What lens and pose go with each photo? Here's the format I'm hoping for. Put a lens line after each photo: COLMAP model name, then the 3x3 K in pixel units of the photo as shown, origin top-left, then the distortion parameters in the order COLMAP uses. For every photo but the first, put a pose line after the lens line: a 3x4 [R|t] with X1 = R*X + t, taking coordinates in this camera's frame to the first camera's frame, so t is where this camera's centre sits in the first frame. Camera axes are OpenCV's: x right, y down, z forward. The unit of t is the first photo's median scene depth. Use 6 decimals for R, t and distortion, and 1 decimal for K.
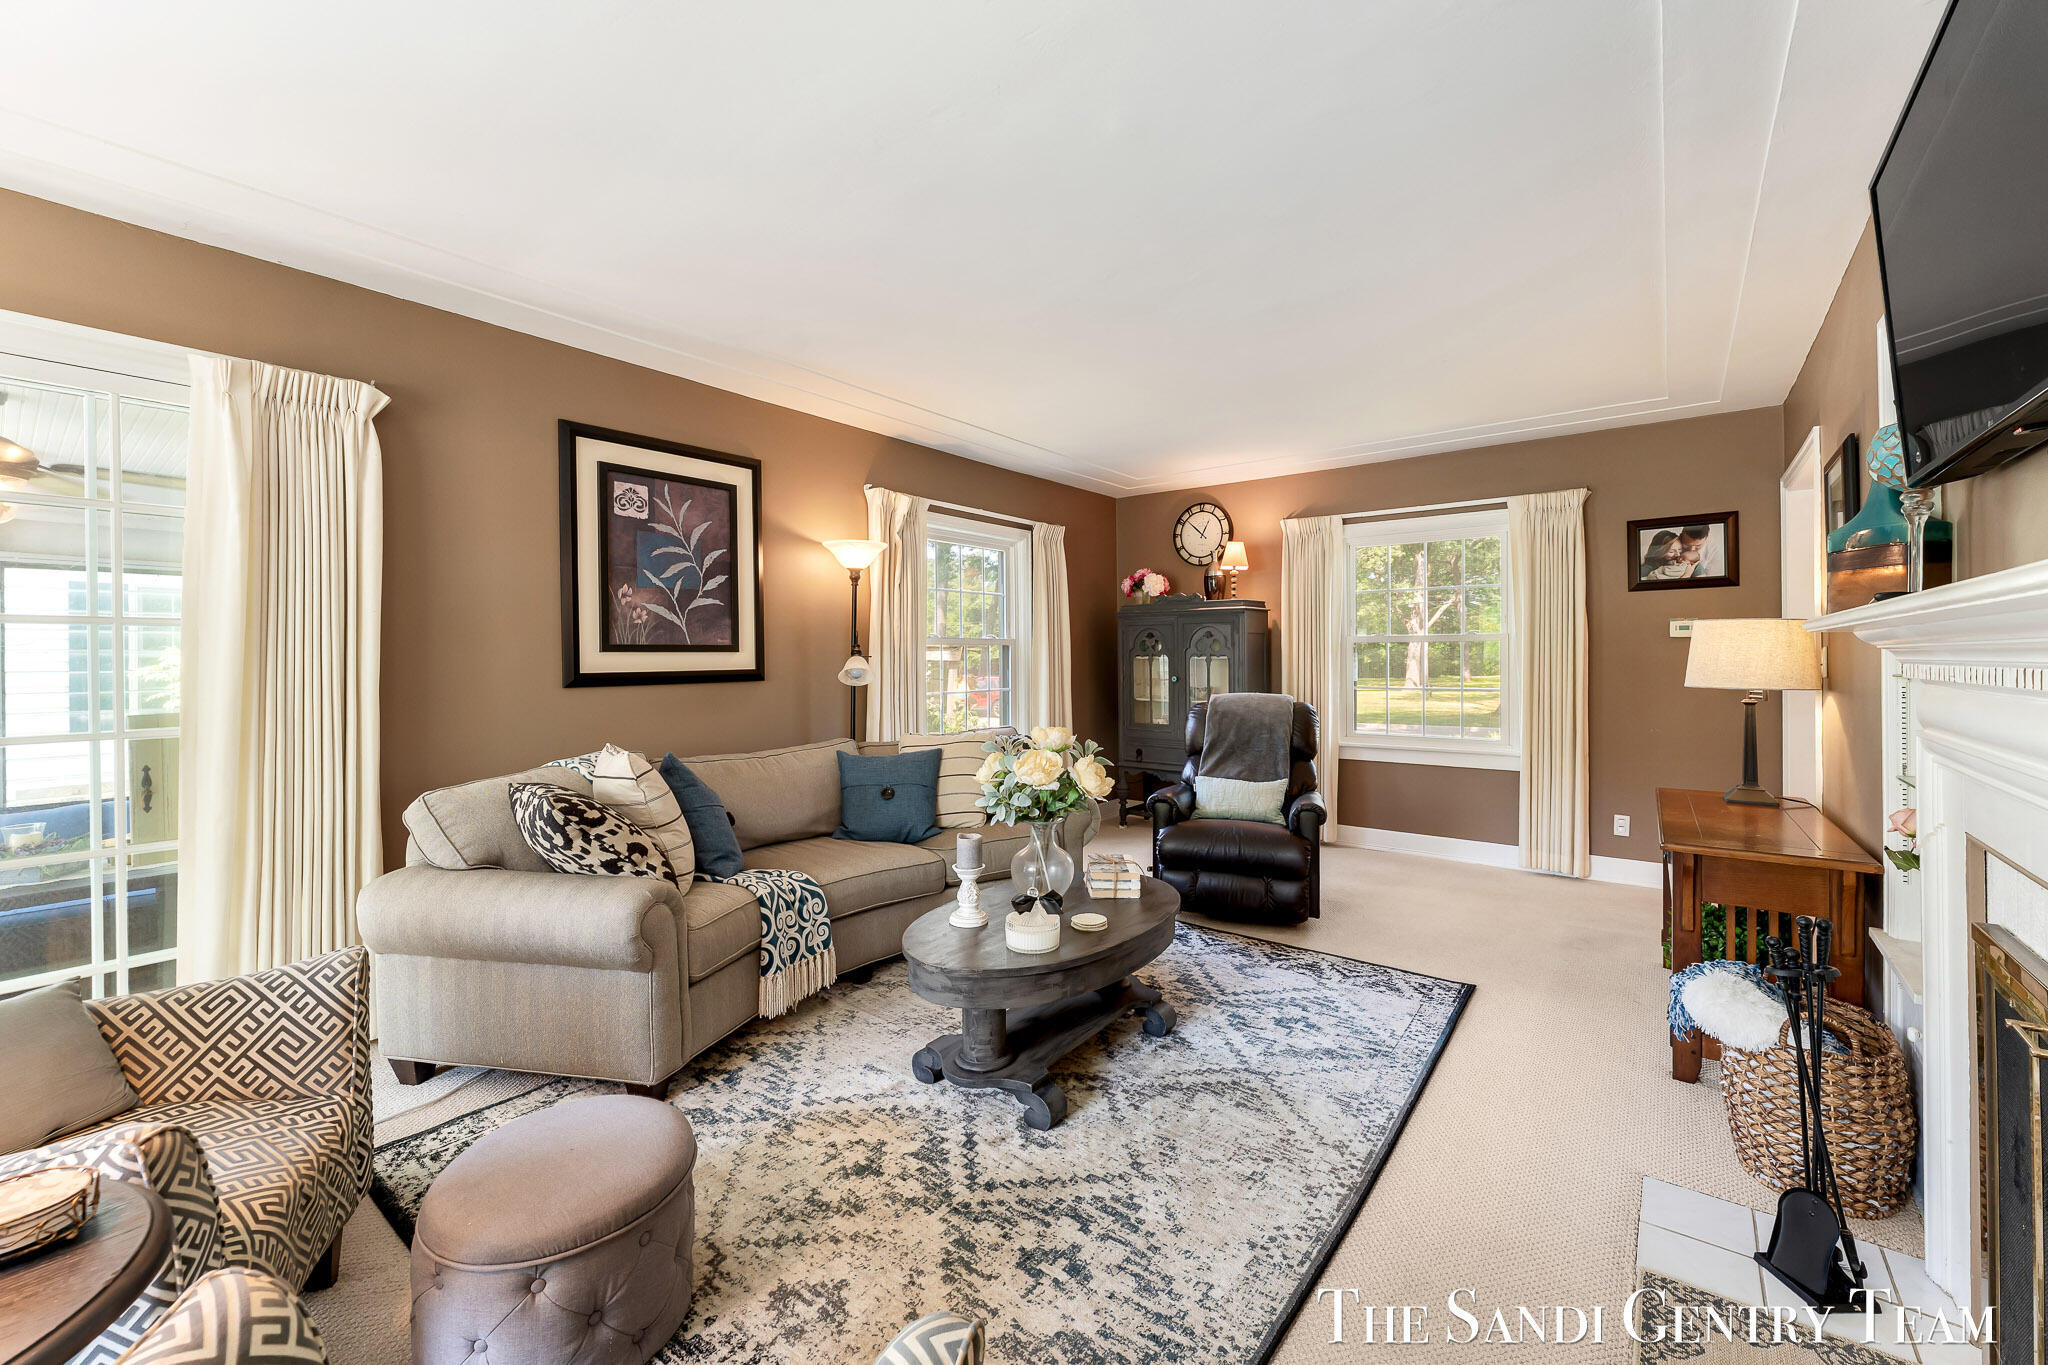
lens RADIAL K [[833.2, 0, 1027.6], [0, 833.2, 659.7], [0, 0, 1]] dist [0.000812, 0.000174]
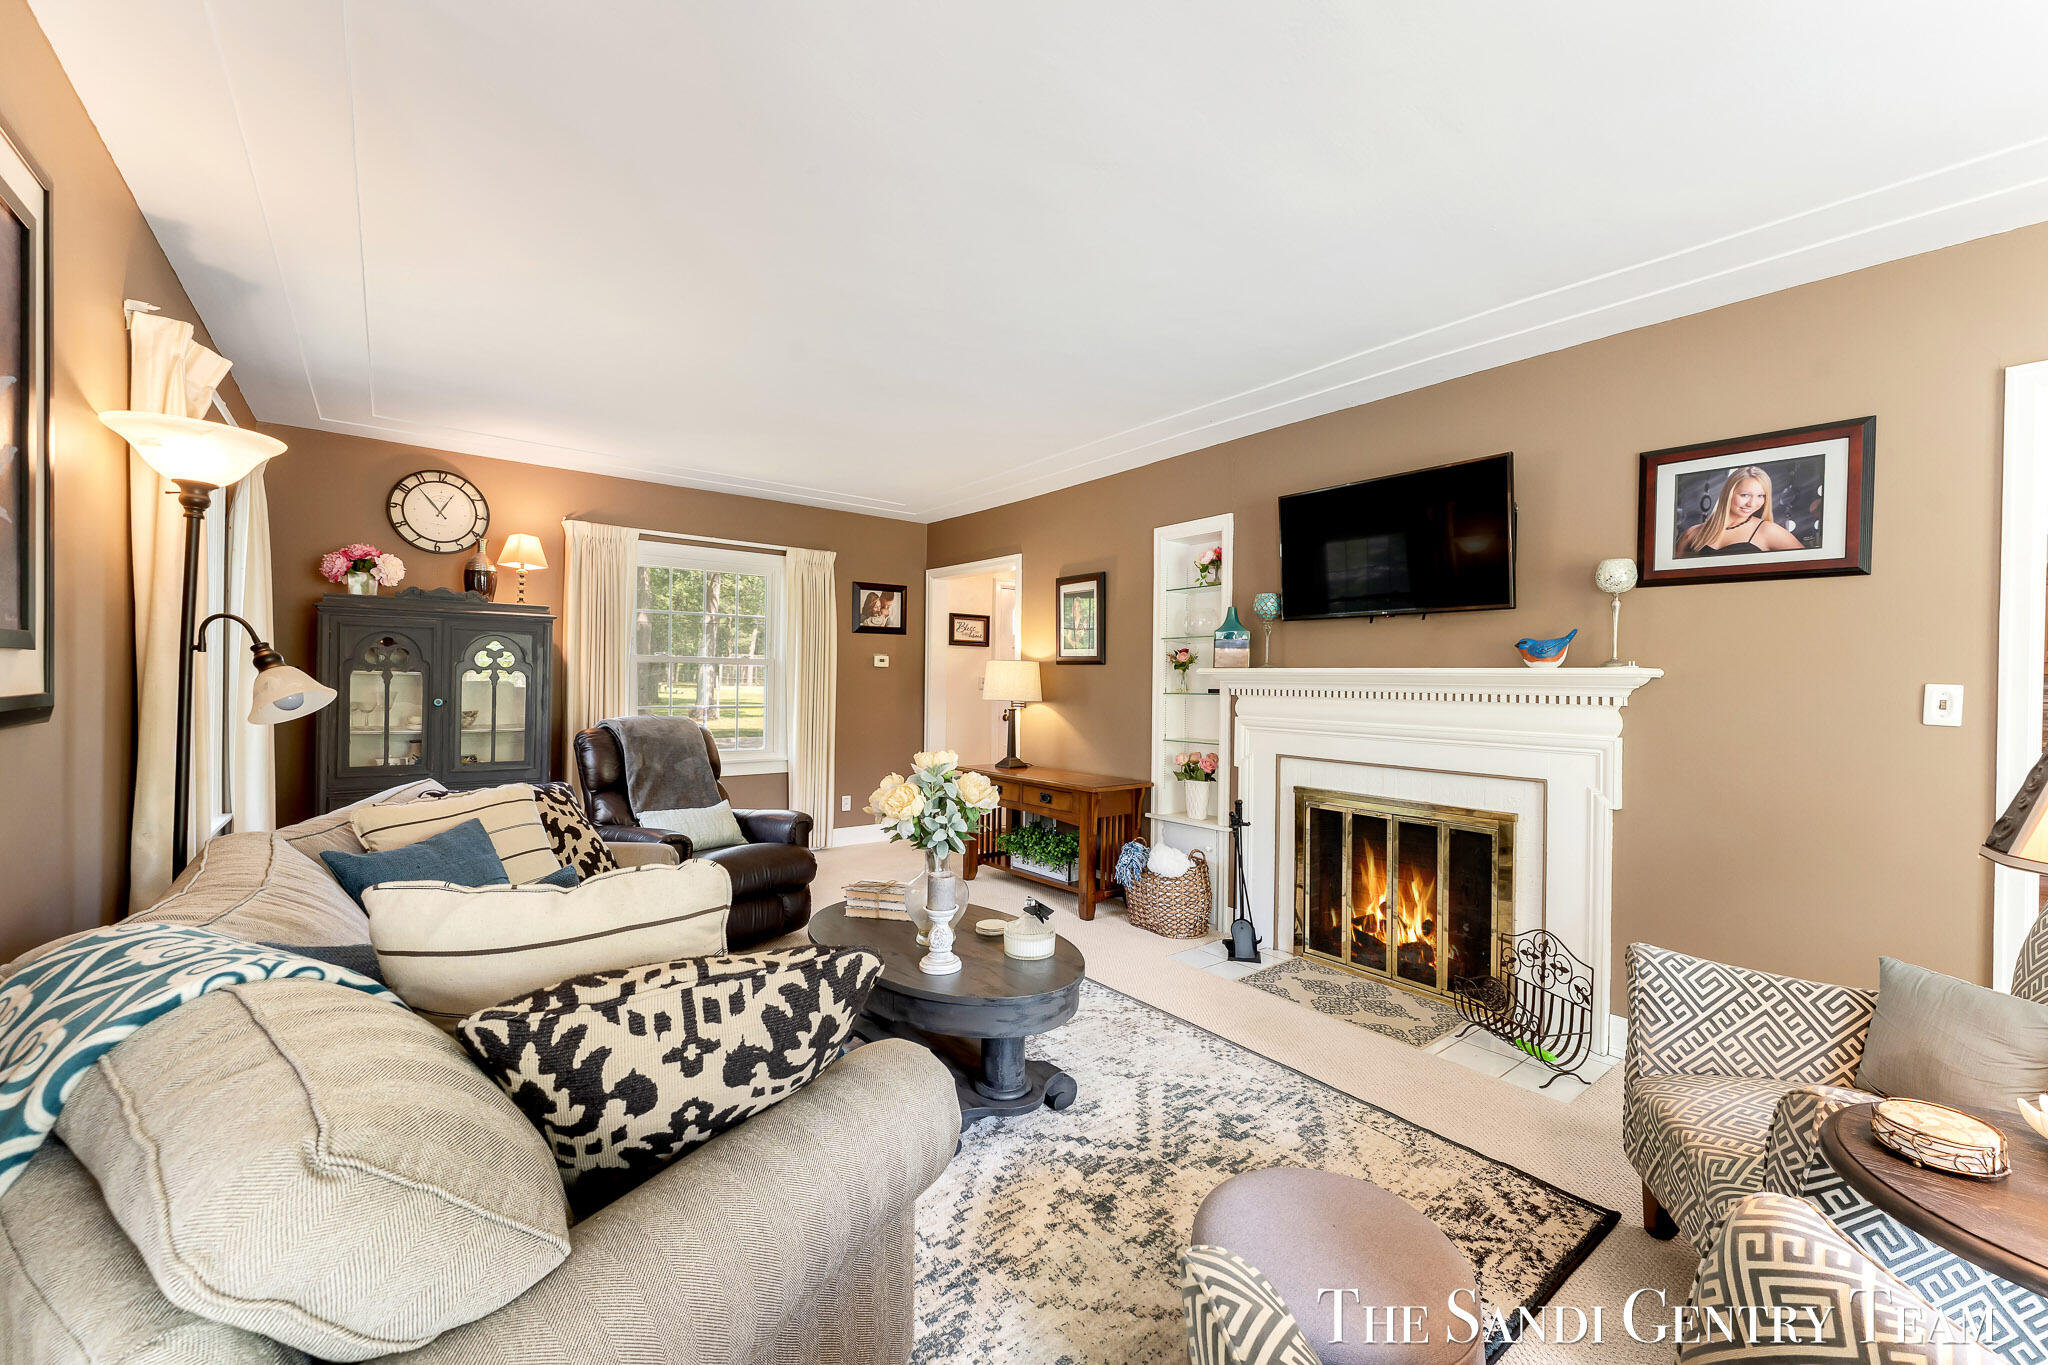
lens RADIAL K [[833.2, 0, 1027.6], [0, 833.2, 659.7], [0, 0, 1]] dist [0.000812, 0.000174]
pose [[0.224135, 0.033814, 0.973971, -0.581712], [-0.011806, 0.999419, -0.031981, 0.004174], [-0.974487, -0.004330, 0.224404, 0.428321]]
